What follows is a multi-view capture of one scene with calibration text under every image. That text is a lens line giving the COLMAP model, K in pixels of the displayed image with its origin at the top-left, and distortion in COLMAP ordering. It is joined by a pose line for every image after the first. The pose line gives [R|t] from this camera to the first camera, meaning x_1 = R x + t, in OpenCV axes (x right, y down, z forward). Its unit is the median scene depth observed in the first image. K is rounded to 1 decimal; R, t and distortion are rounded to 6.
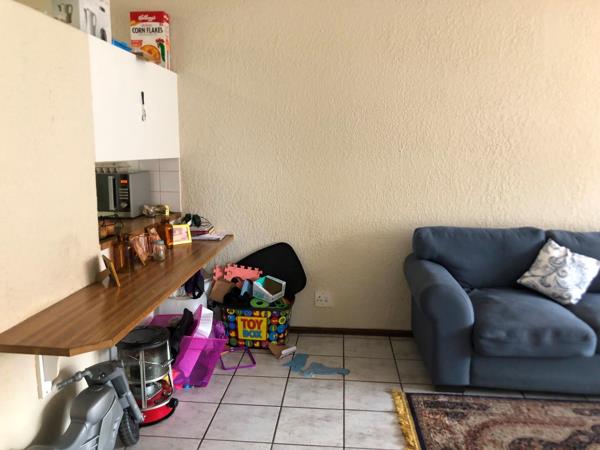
lens RADIAL K [[492.5, 0, 299.1], [0, 492.5, 226.2], [0, 0, 1]] dist [0.015531, -0.027827]
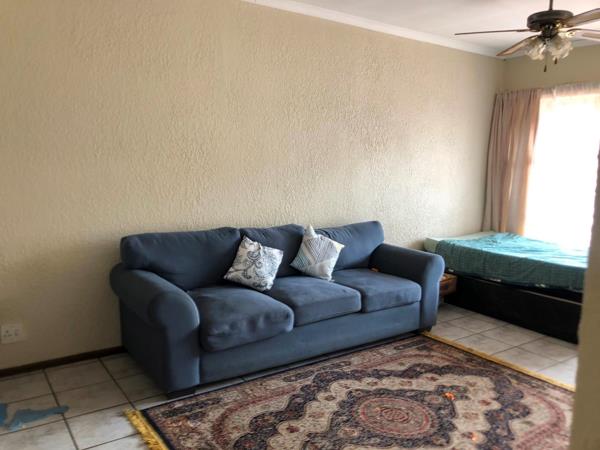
lens RADIAL K [[492.5, 0, 300.8], [0, 492.5, 225.3], [0, 0, 1]] dist [0.015531, -0.027827]
pose [[0.762679, -0.073488, 0.642589, -0.127510], [0.082704, 0.996449, 0.015797, -0.006789], [-0.641468, 0.041097, 0.766048, 0.057160]]
